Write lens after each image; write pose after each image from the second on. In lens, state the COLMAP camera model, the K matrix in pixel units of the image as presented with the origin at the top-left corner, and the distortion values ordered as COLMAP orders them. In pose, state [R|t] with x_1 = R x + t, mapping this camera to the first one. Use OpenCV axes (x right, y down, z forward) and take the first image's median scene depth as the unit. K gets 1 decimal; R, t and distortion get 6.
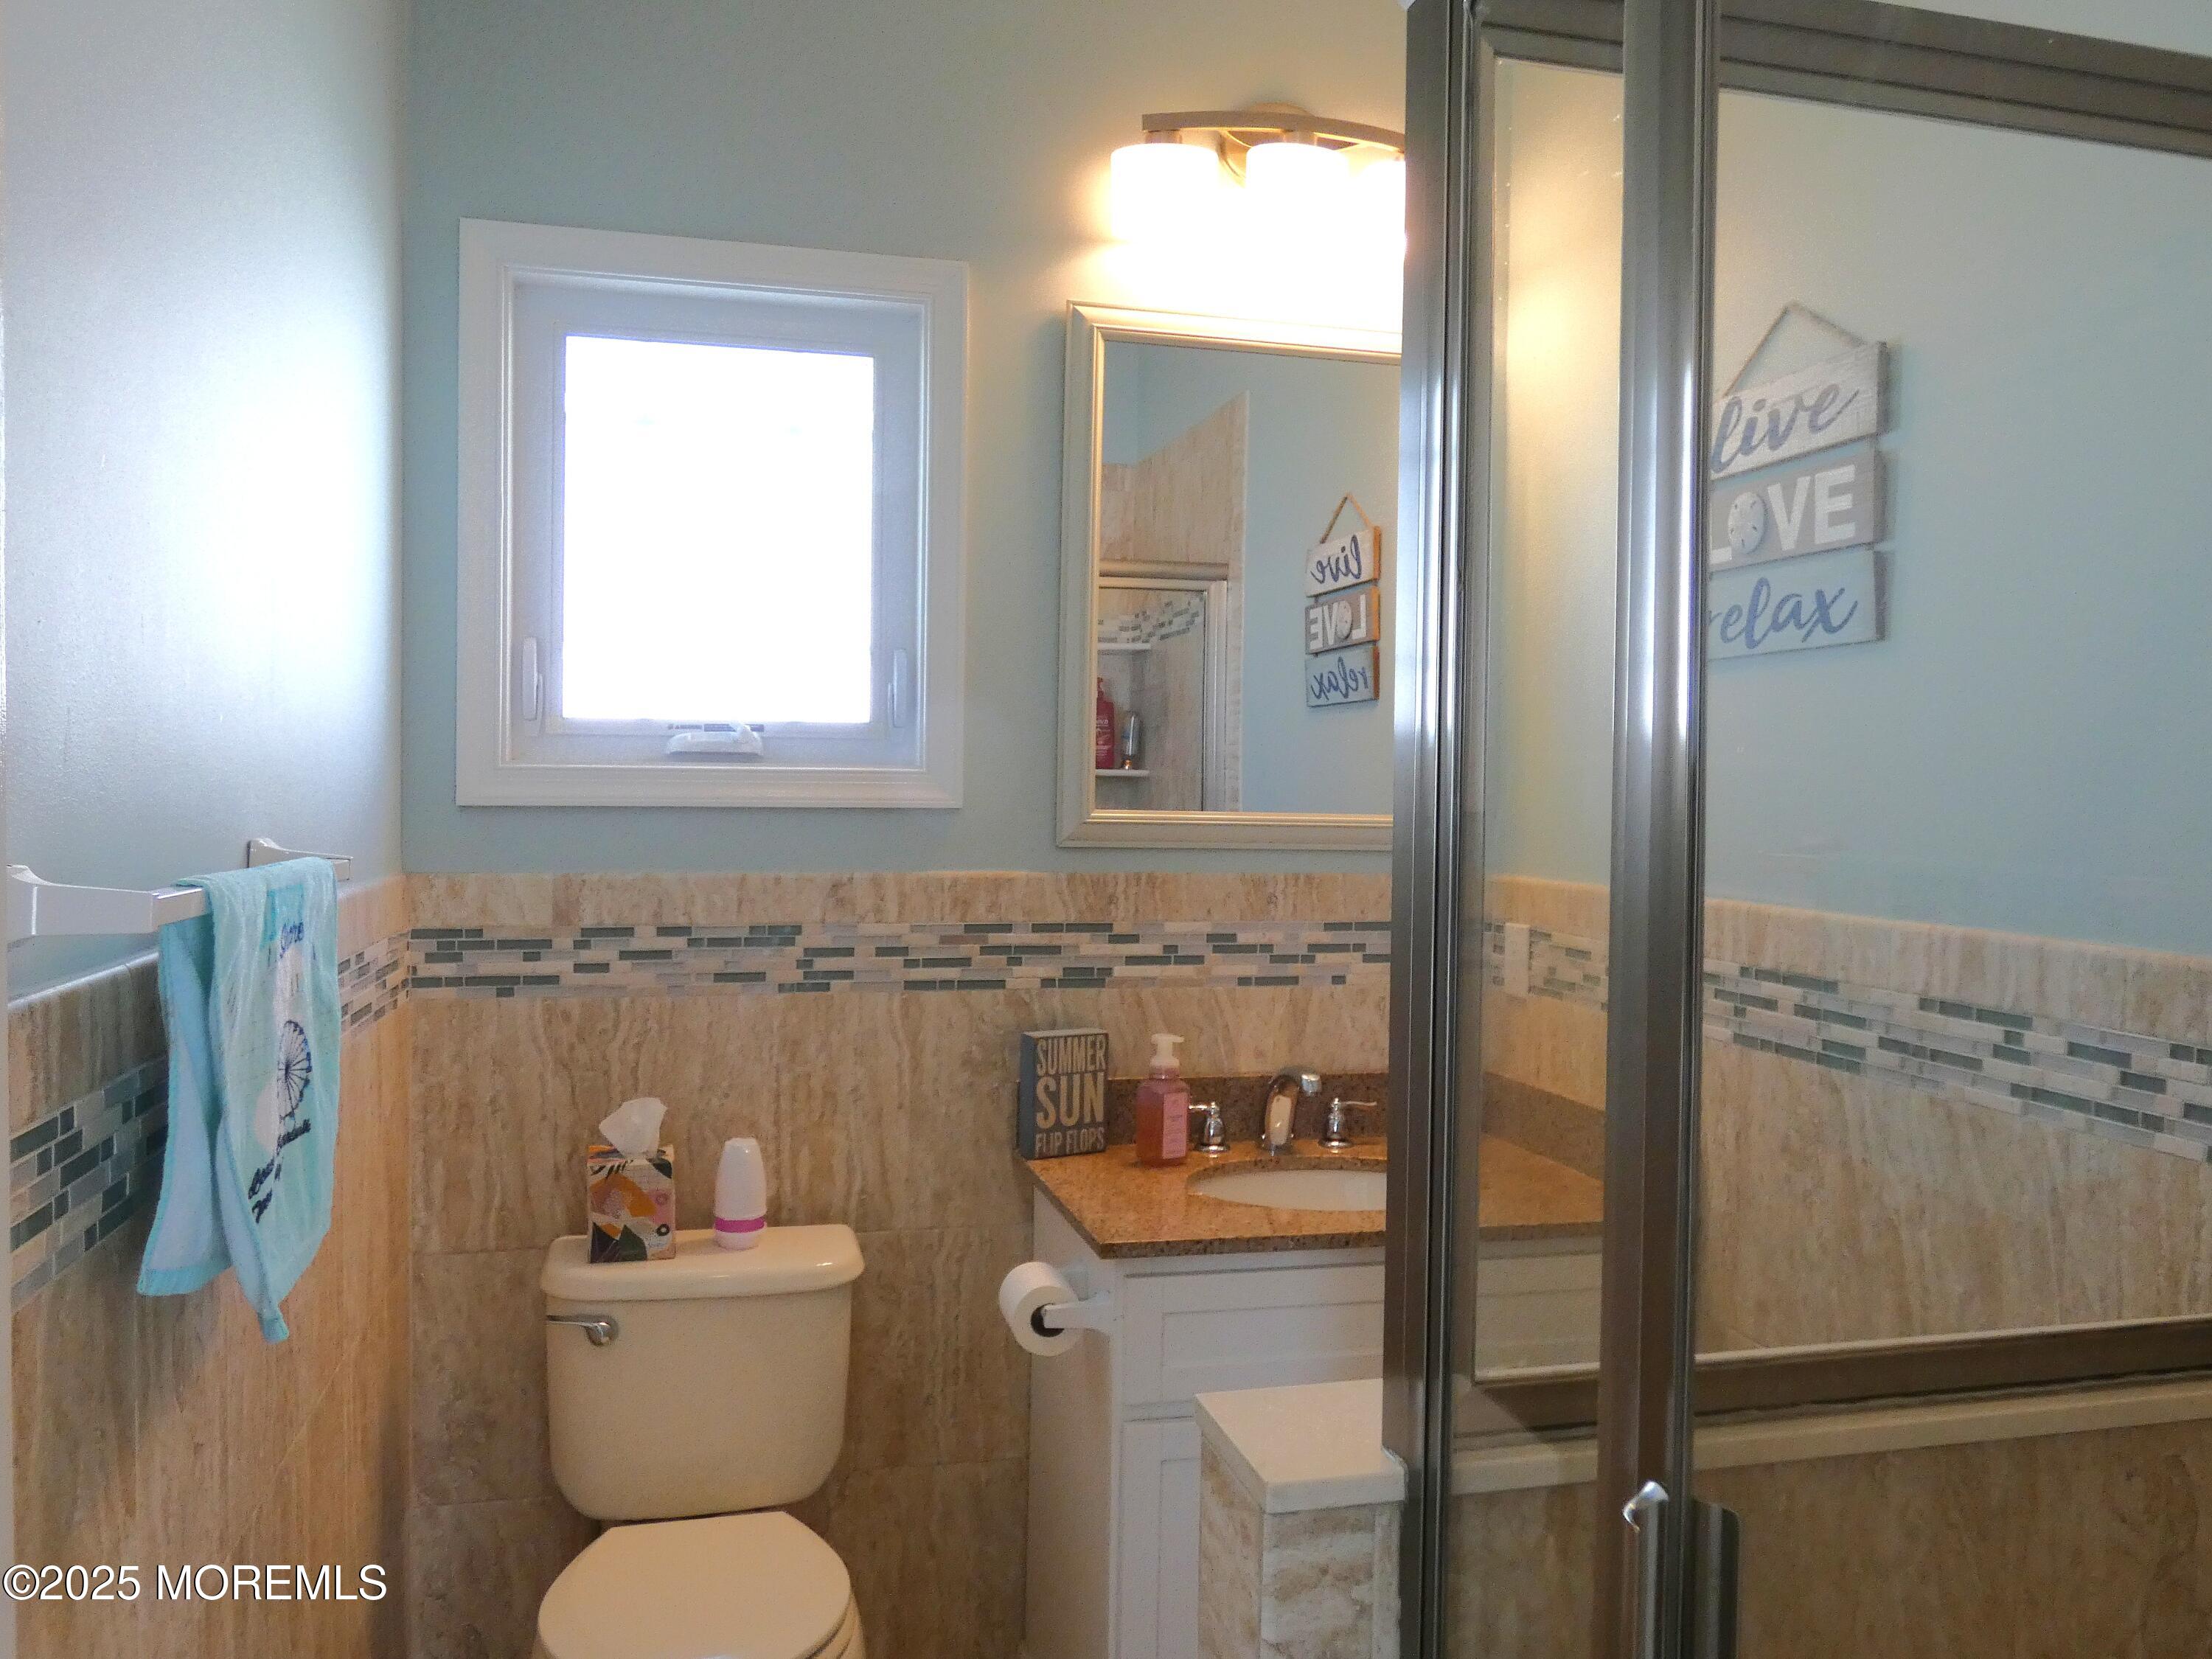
lens RADIAL K [[1674.4, 0, 1106.1], [0, 1674.4, 824.3], [0, 0, 1]] dist [-0.009986, -0.004854]
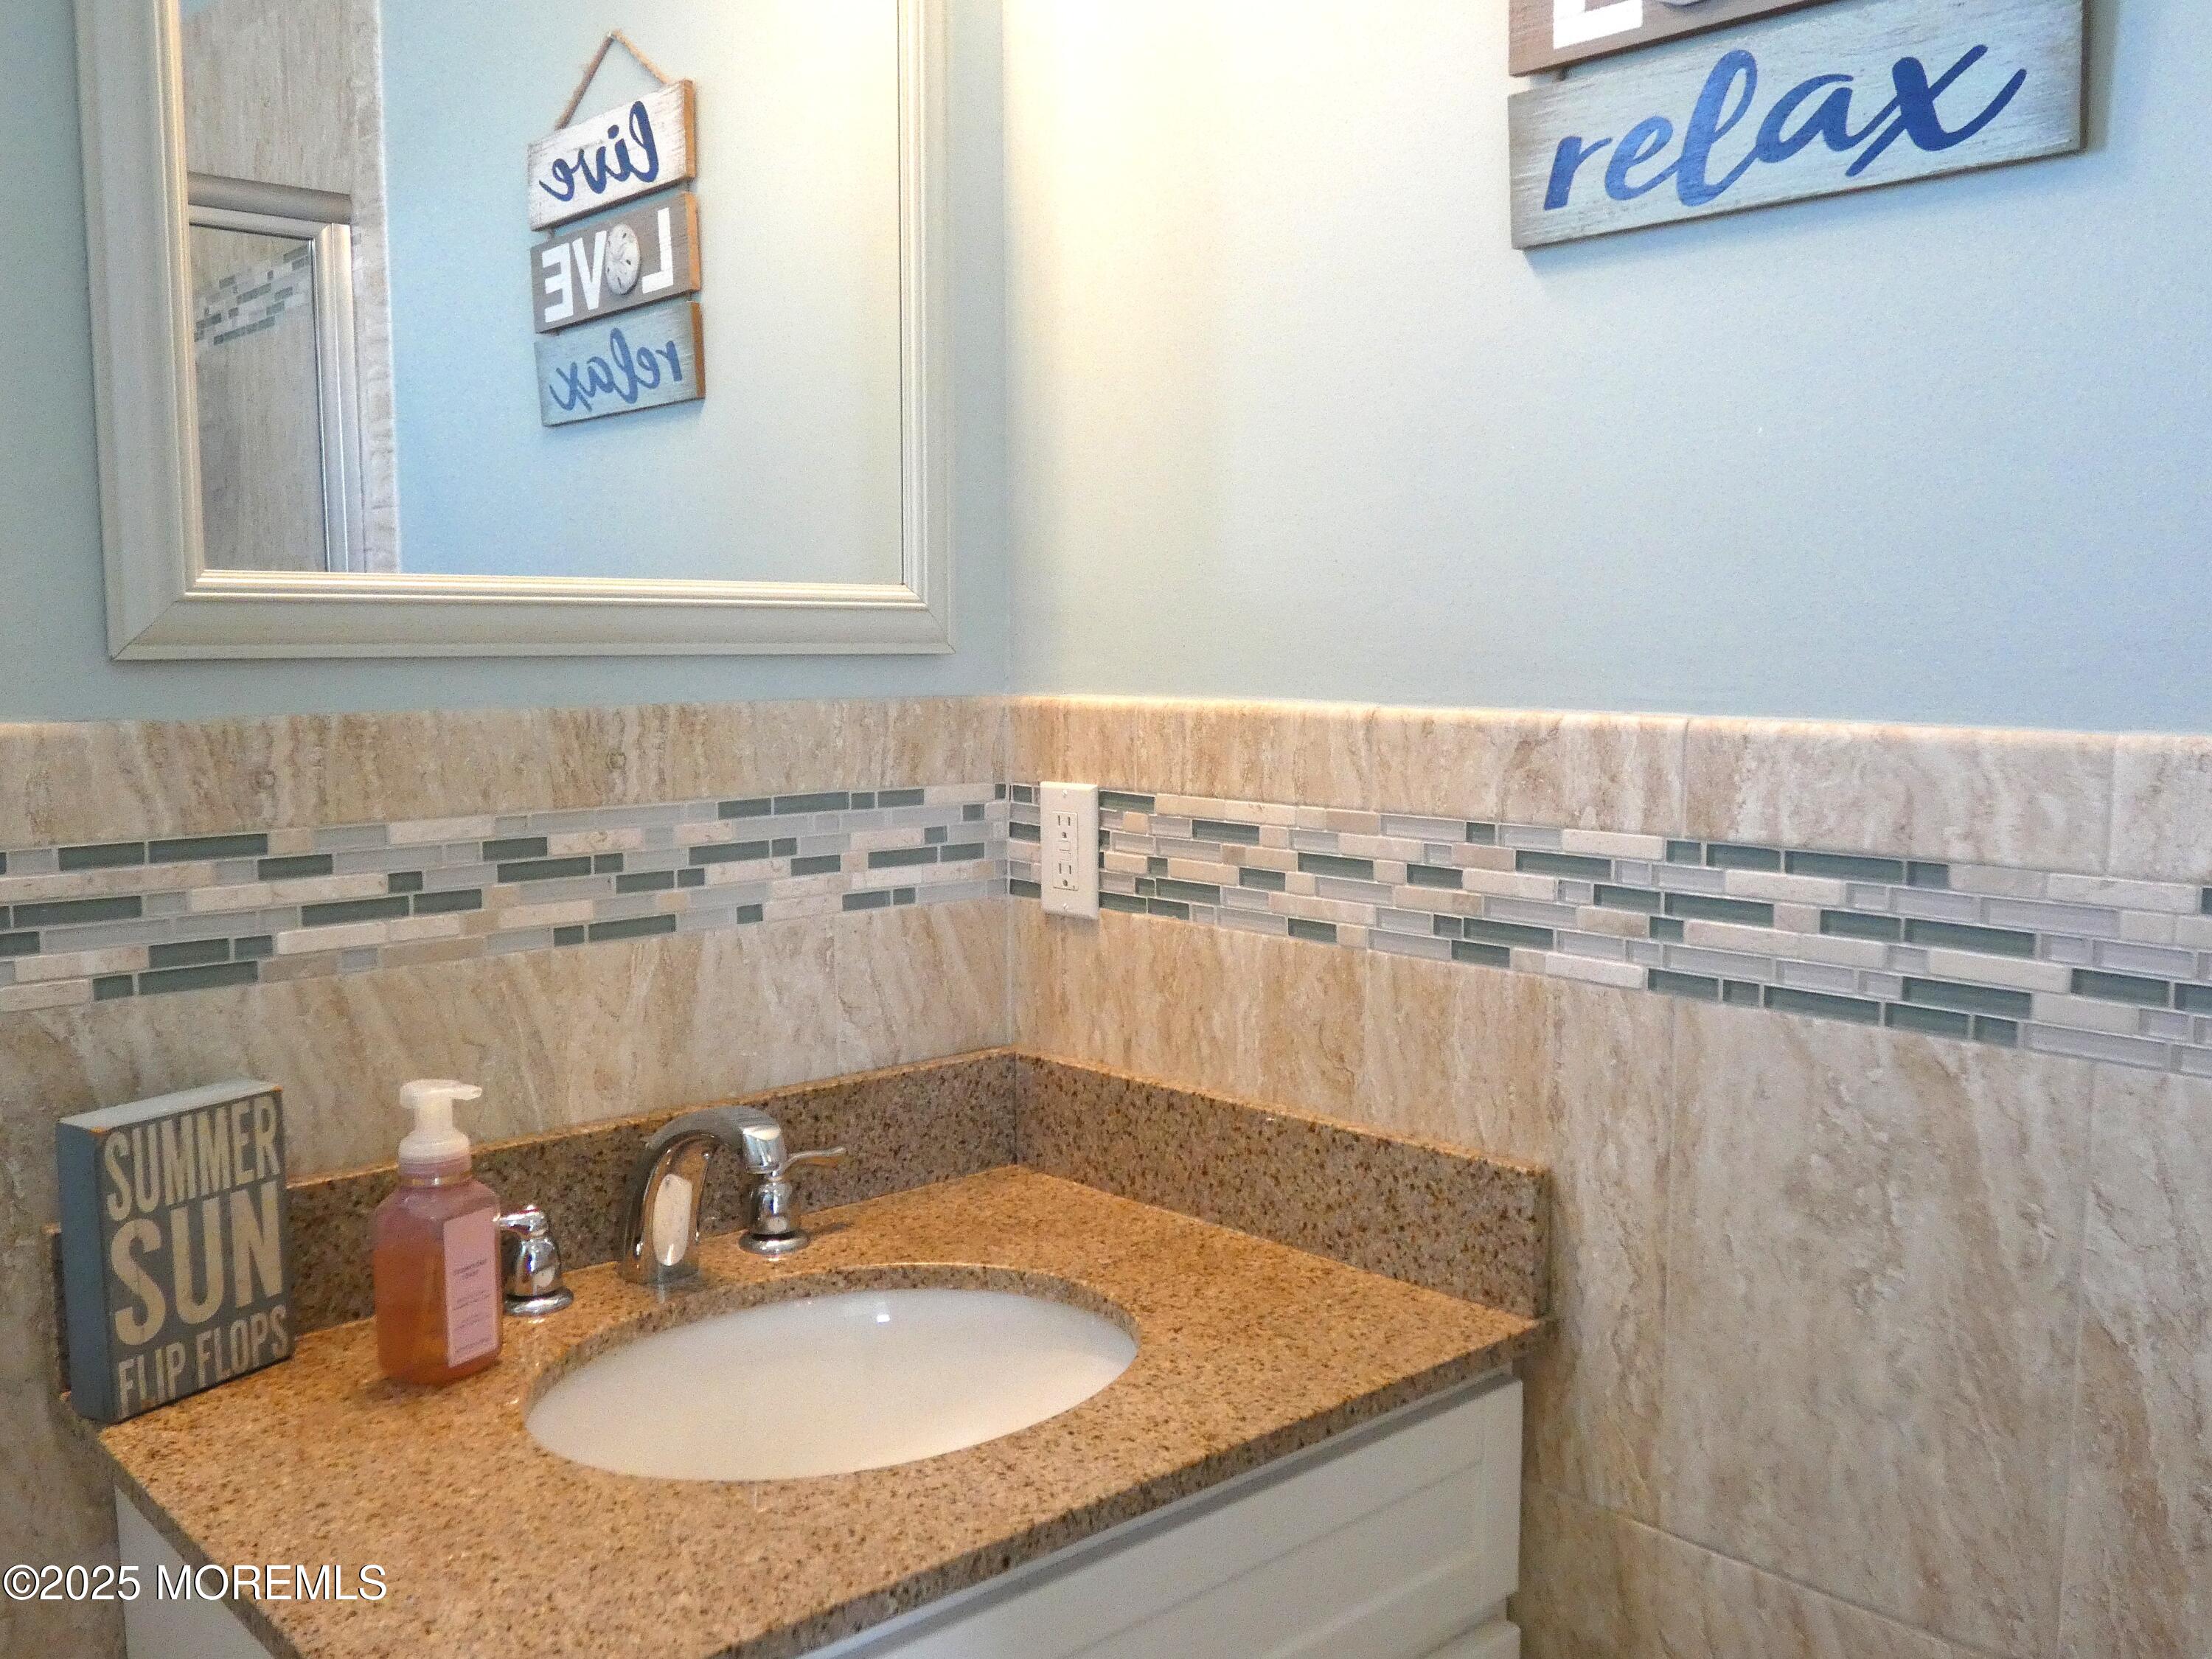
lens RADIAL K [[2171.0, 0, 1293.0], [0, 2171.0, 832.3], [0, 0, 1]] dist [0.014901, -0.063499]
pose [[0.877018, -0.066524, 0.475830, -0.030850], [0.027330, 0.995672, 0.088827, 0.015968], [-0.479679, -0.064898, 0.875041, 0.381140]]
